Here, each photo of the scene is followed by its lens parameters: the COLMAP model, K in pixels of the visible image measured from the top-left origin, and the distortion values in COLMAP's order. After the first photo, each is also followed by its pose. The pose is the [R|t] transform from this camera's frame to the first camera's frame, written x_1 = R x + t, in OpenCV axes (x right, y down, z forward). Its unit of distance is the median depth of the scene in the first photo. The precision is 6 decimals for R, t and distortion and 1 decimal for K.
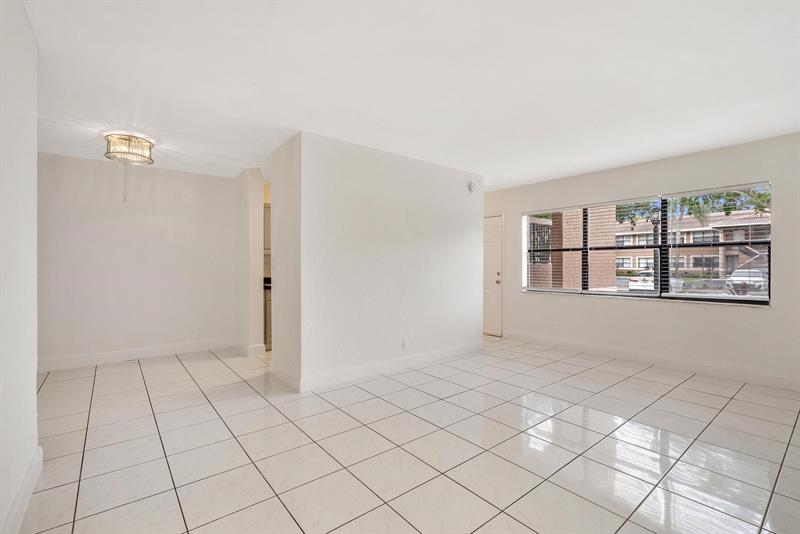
lens RADIAL K [[365.7, 0, 402.7], [0, 365.7, 264.0], [0, 0, 1]] dist [-0.003857, 0.006755]
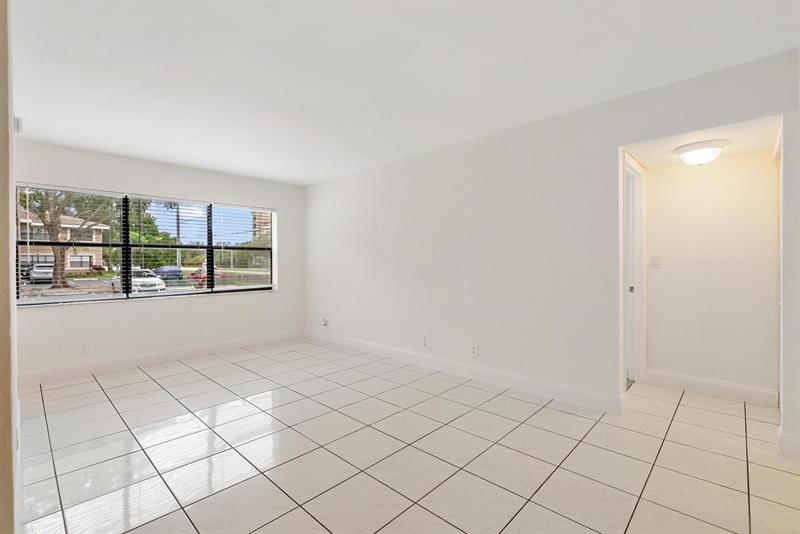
lens RADIAL K [[361.1, 0, 400.5], [0, 361.1, 265.0], [0, 0, 1]] dist [-0.001380, 0.000028]
pose [[-0.125509, -0.006401, 0.992072, -0.362139], [0.002877, 0.999973, 0.006816, 0.000903], [-0.992088, 0.003710, -0.125487, 0.421972]]
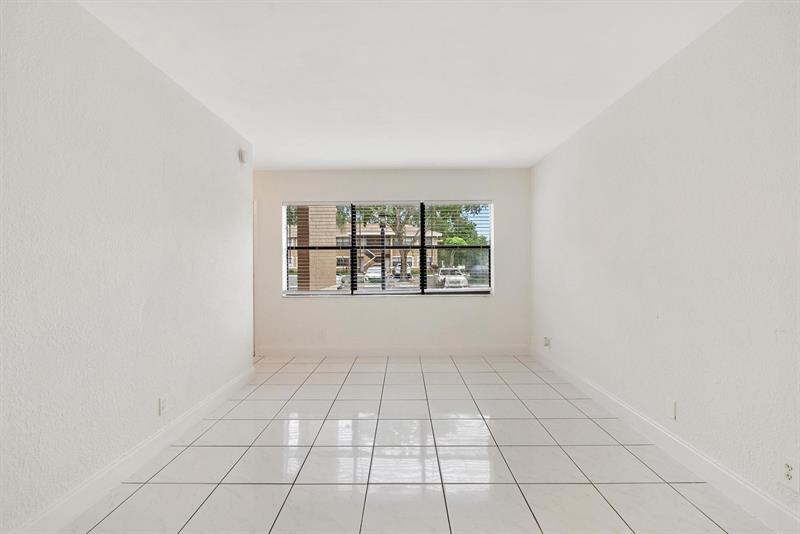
lens RADIAL K [[365.7, 0, 402.7], [0, 365.7, 264.0], [0, 0, 1]] dist [-0.003857, 0.006755]
pose [[0.637005, -0.003791, 0.770851, -0.138928], [0.003271, 0.999992, 0.002214, 0.000373], [-0.770853, 0.001111, 0.637012, 0.259308]]
